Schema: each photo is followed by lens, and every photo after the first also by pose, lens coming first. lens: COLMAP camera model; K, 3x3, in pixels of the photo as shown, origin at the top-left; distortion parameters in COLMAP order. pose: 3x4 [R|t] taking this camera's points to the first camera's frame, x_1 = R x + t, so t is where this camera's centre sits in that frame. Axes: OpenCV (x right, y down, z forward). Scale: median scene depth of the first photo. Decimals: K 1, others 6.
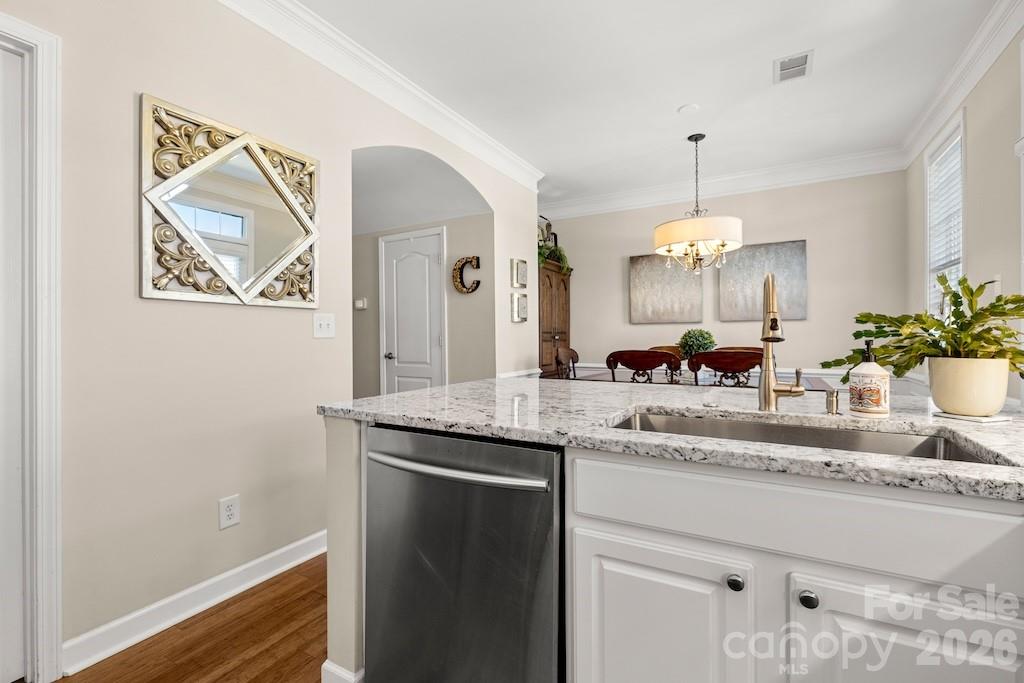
lens RADIAL K [[454.8, 0, 509.0], [0, 454.8, 338.2], [0, 0, 1]] dist [-0.013955, 0.000613]
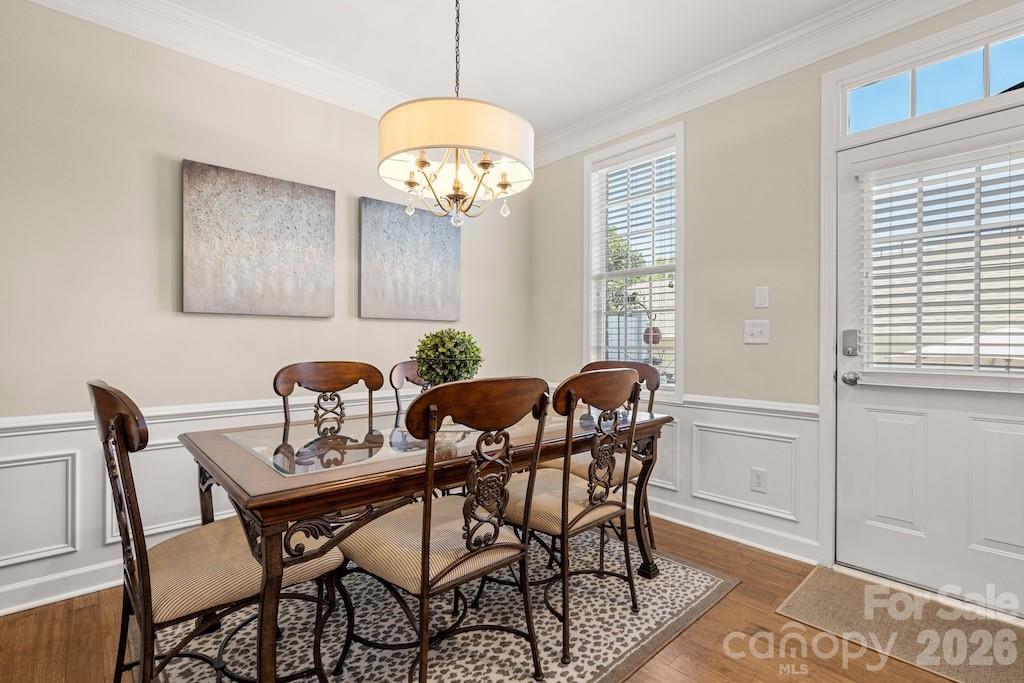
lens RADIAL K [[472.2, 0, 512.0], [0, 472.2, 341.5], [0, 0, 1]] dist [-0.003720, 0.000555]
pose [[0.309448, 0.005611, 0.950900, -0.078215], [-0.002304, 0.999984, -0.005150, -0.002679], [-0.950914, -0.000598, 0.309456, 0.657872]]
